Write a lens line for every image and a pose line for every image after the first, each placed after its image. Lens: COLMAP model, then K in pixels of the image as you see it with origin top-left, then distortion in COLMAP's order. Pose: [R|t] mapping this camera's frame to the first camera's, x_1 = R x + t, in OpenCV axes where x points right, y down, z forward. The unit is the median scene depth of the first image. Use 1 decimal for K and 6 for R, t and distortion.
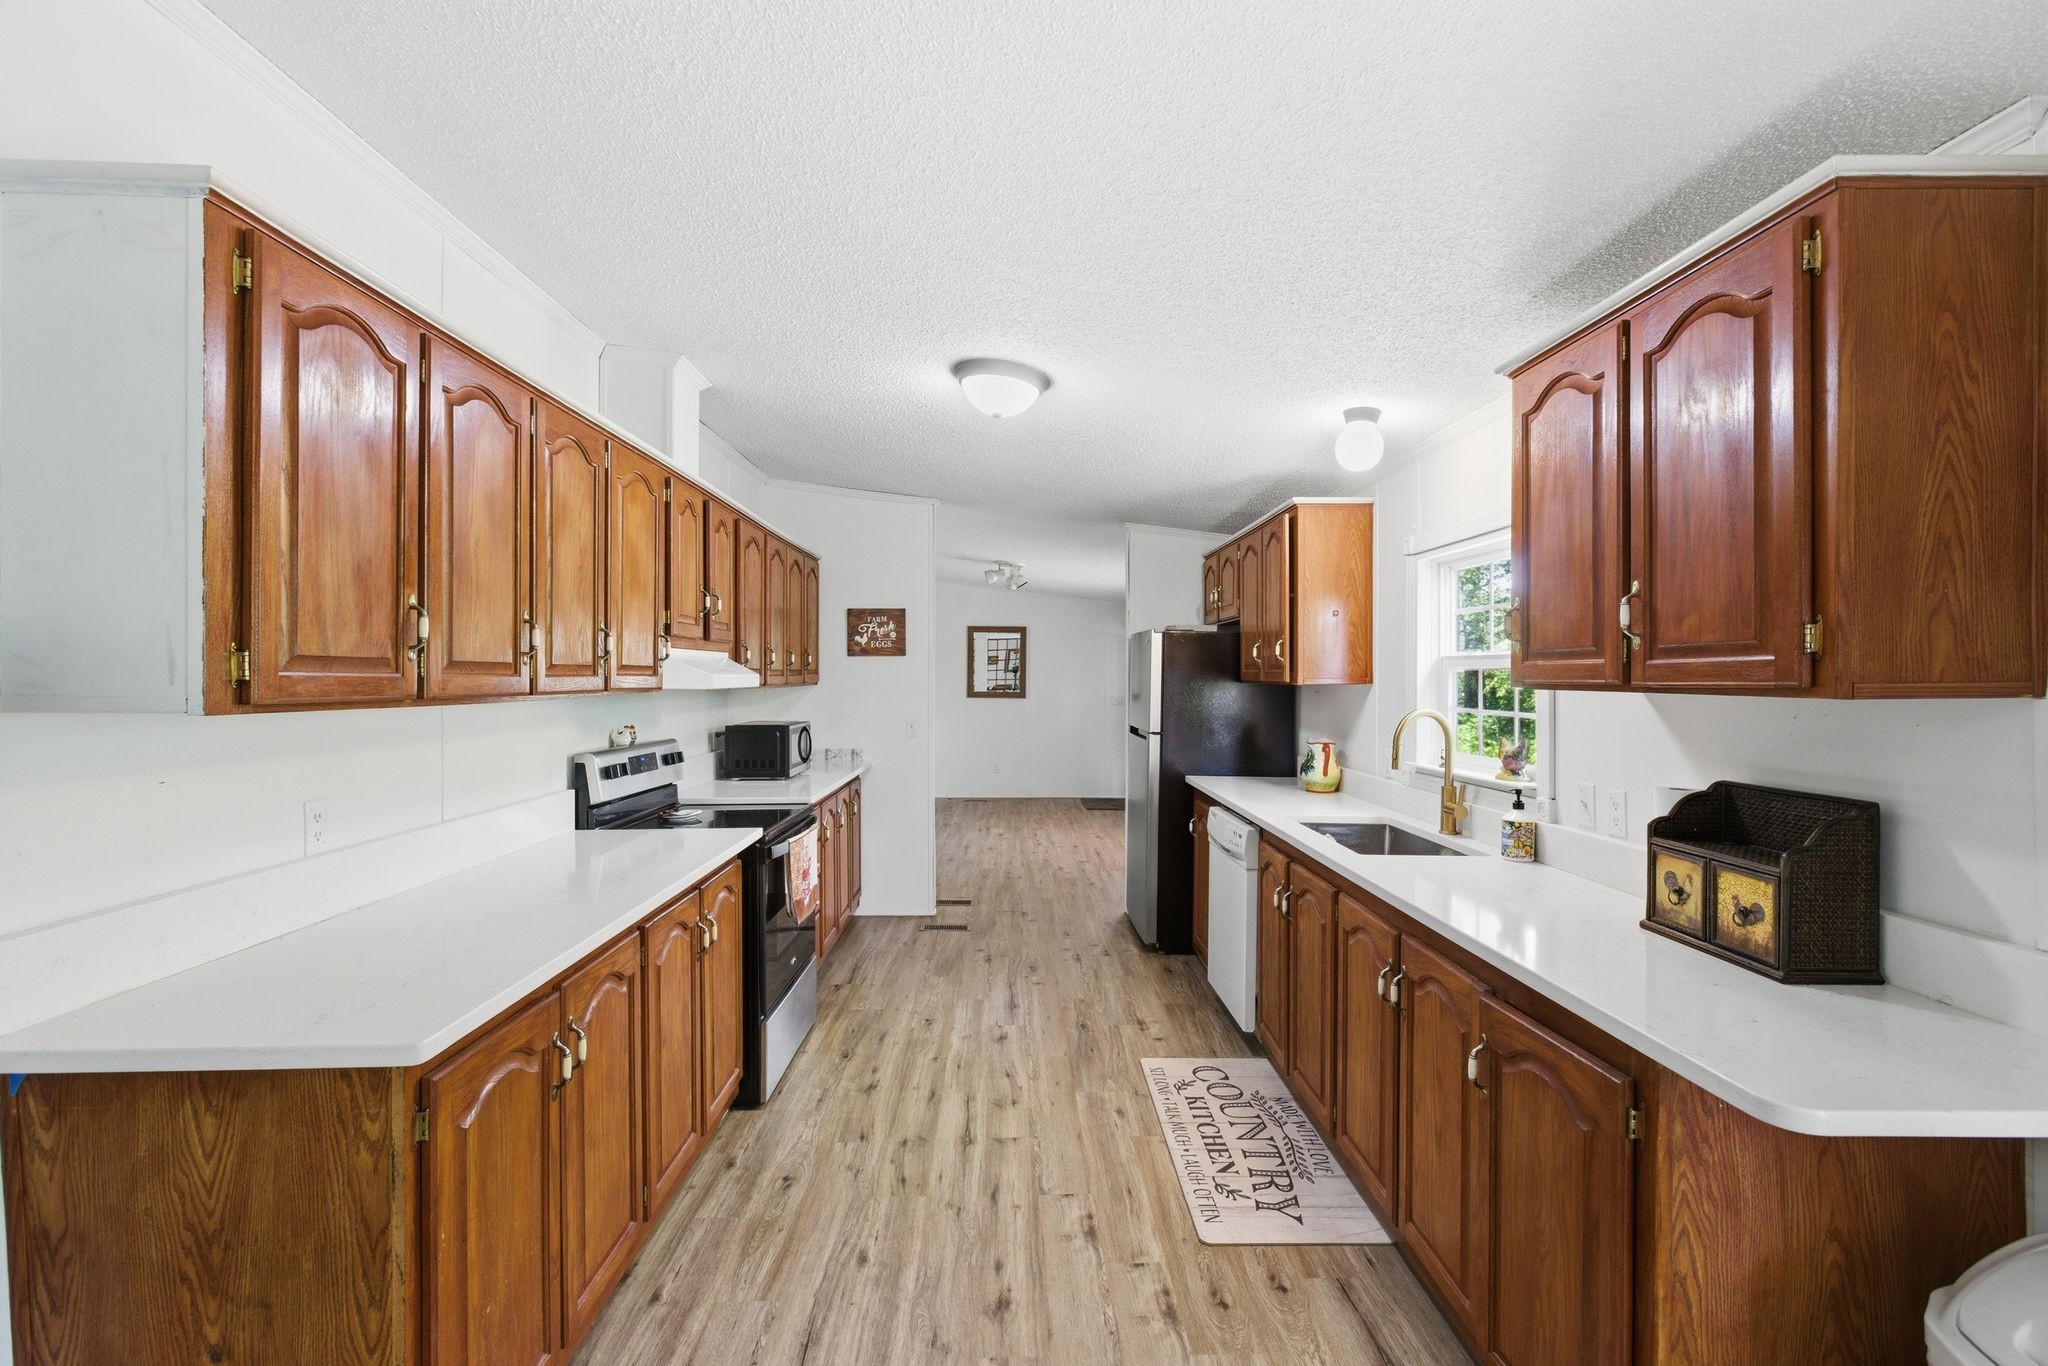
lens RADIAL K [[924.8, 0, 1010.5], [0, 924.8, 679.4], [0, 0, 1]] dist [-0.002783, 0.000131]
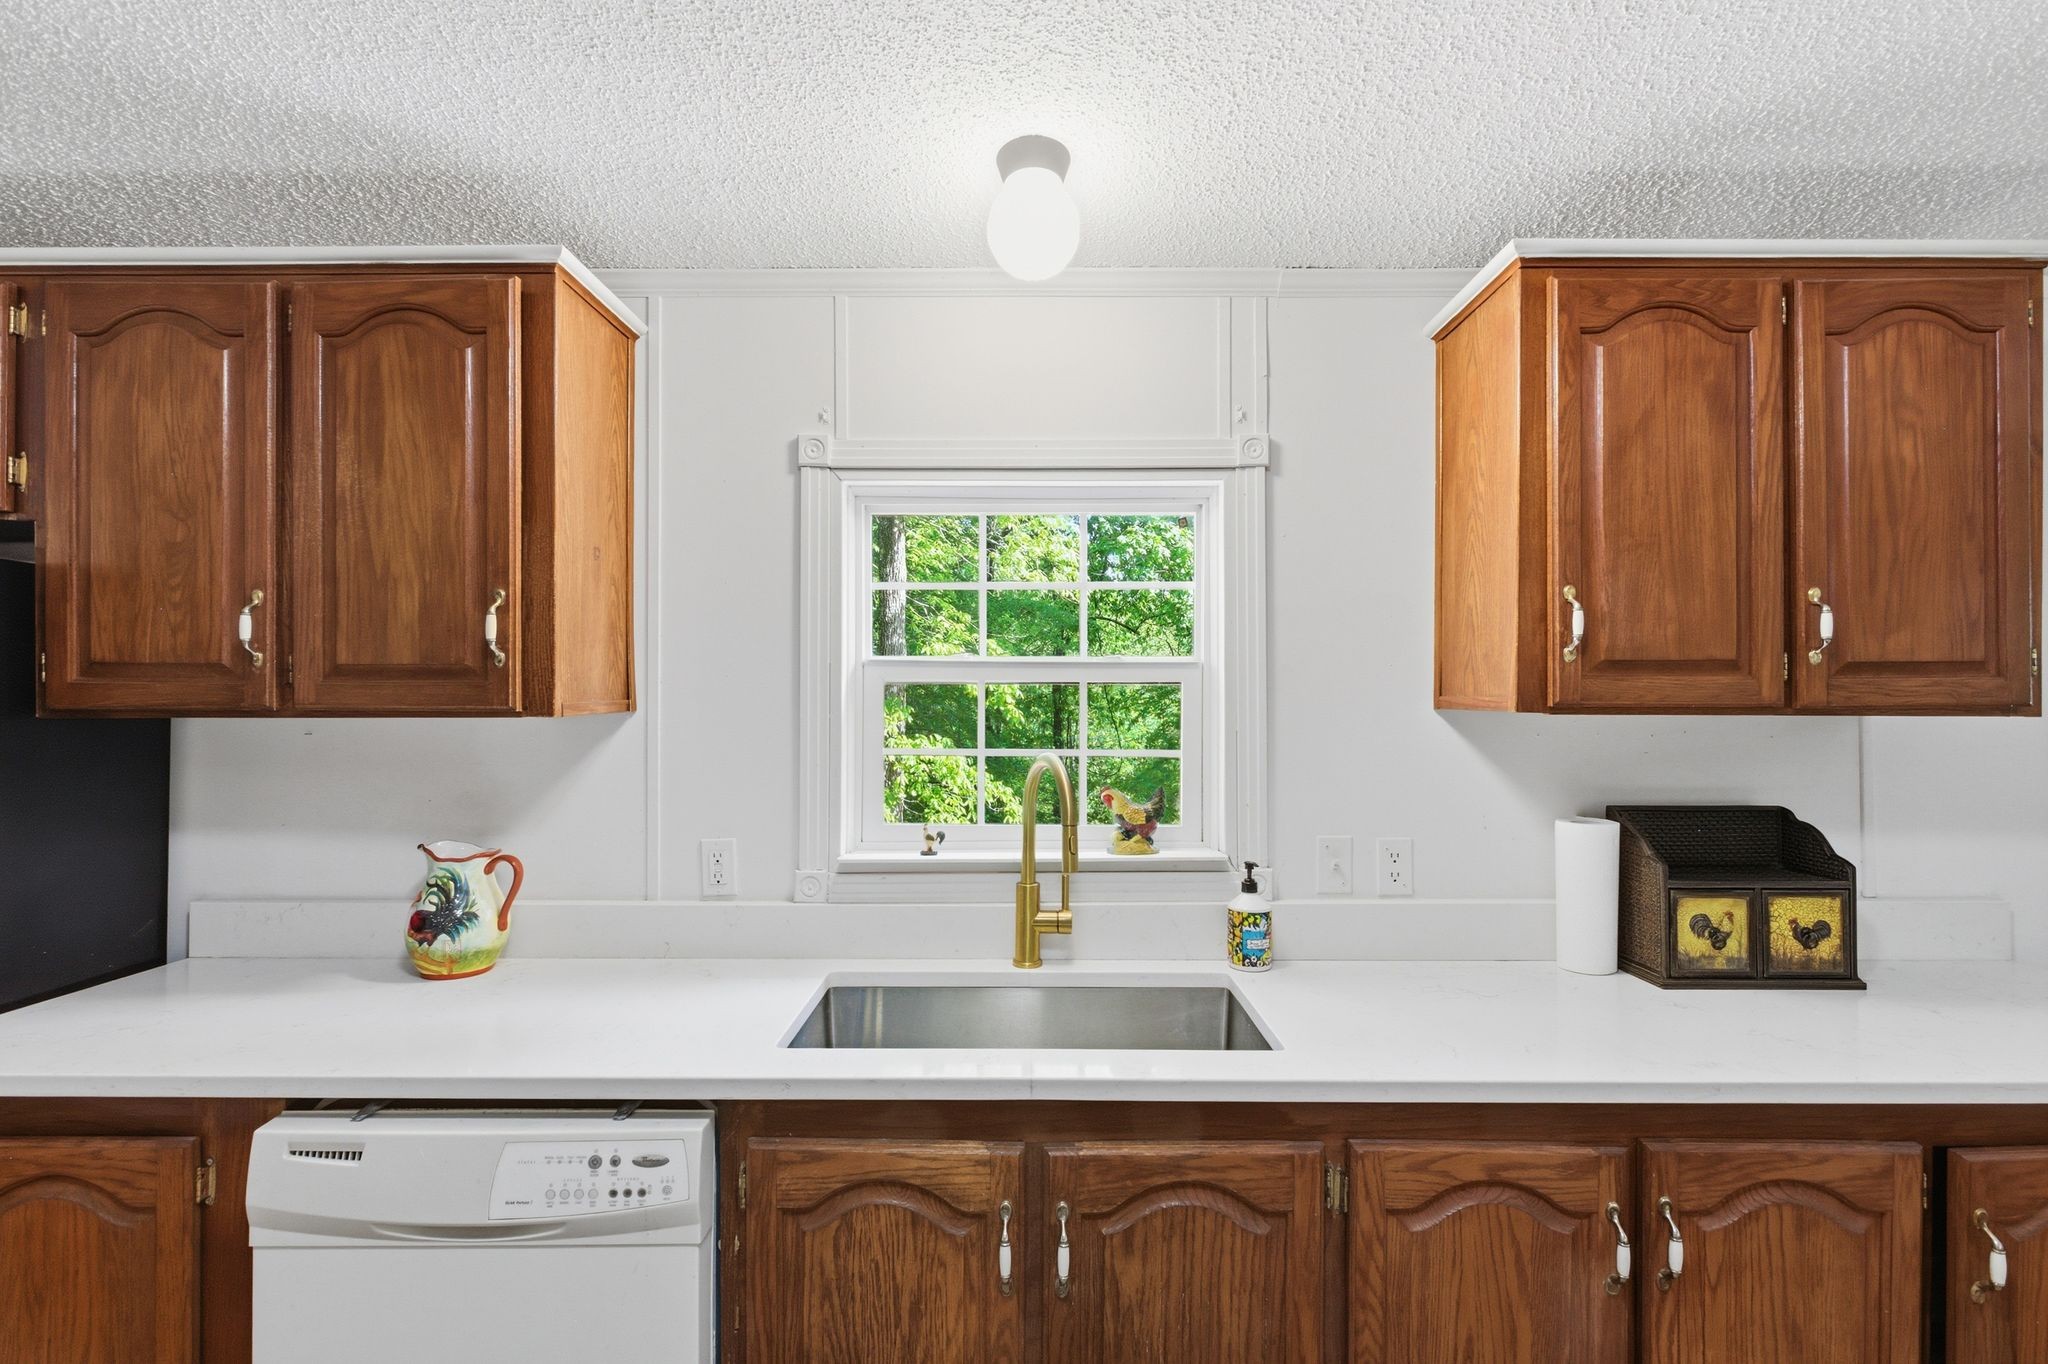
lens RADIAL K [[924.8, 0, 1010.5], [0, 924.8, 678.4], [0, 0, 1]] dist [-0.002783, 0.000131]
pose [[0.004670, 0.013092, 0.999903, -0.191193], [0.000639, 0.999914, -0.013095, -0.009613], [-0.999989, 0.000700, 0.004661, 1.706823]]
